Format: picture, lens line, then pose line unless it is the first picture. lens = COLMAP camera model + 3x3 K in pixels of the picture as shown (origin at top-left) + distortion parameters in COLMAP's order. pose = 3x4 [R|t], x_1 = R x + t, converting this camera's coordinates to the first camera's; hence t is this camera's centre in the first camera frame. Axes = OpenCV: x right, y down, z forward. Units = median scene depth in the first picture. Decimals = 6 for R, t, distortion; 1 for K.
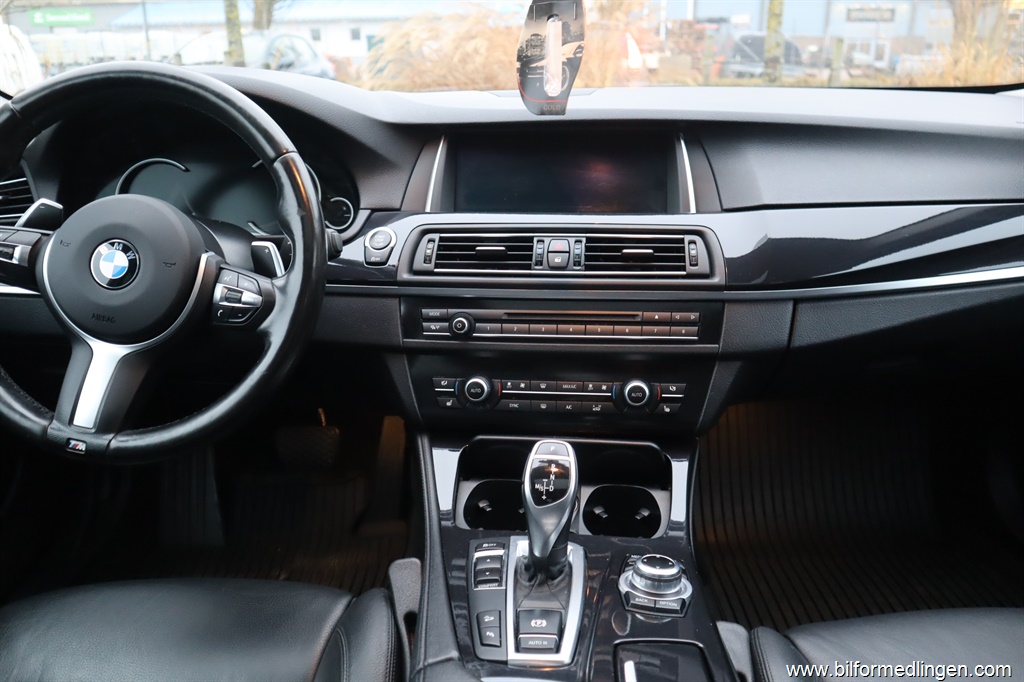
lens RADIAL K [[793.1, 0, 512.0], [0, 793.1, 341.0], [0, 0, 1]] dist [-0.112649, 0.092819]
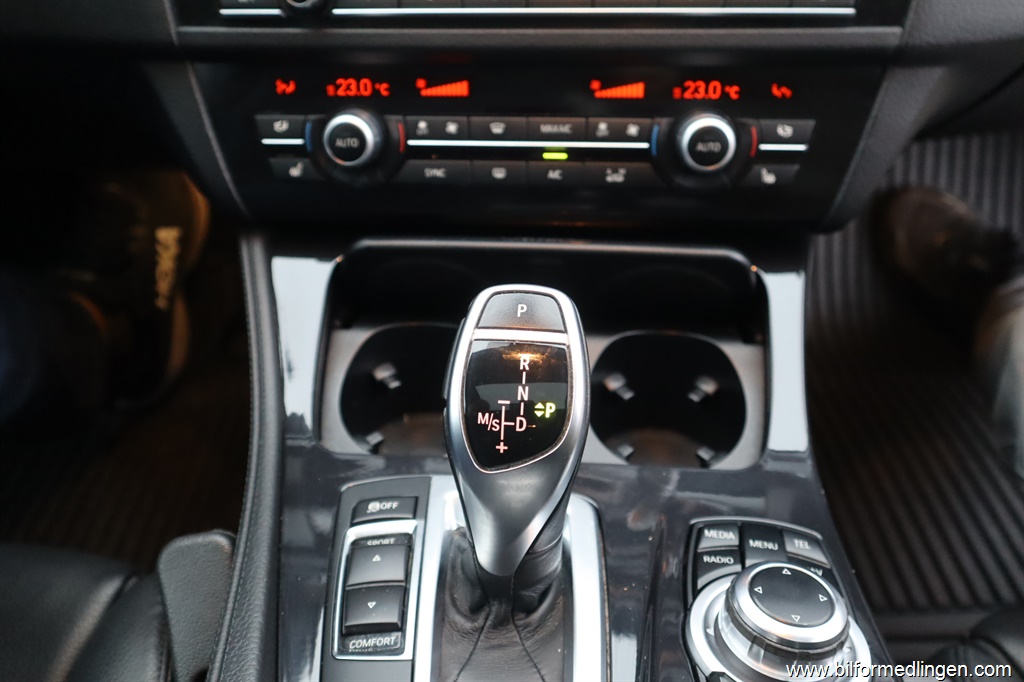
lens RADIAL K [[845.4, 0, 512.0], [0, 845.4, 341.0], [0, 0, 1]] dist [-0.054995, 0.002584]
pose [[0.998765, -0.030479, 0.039243, 0.025465], [0.016124, 0.945836, 0.324243, 0.016098], [-0.047000, -0.323210, 0.945159, 0.518881]]
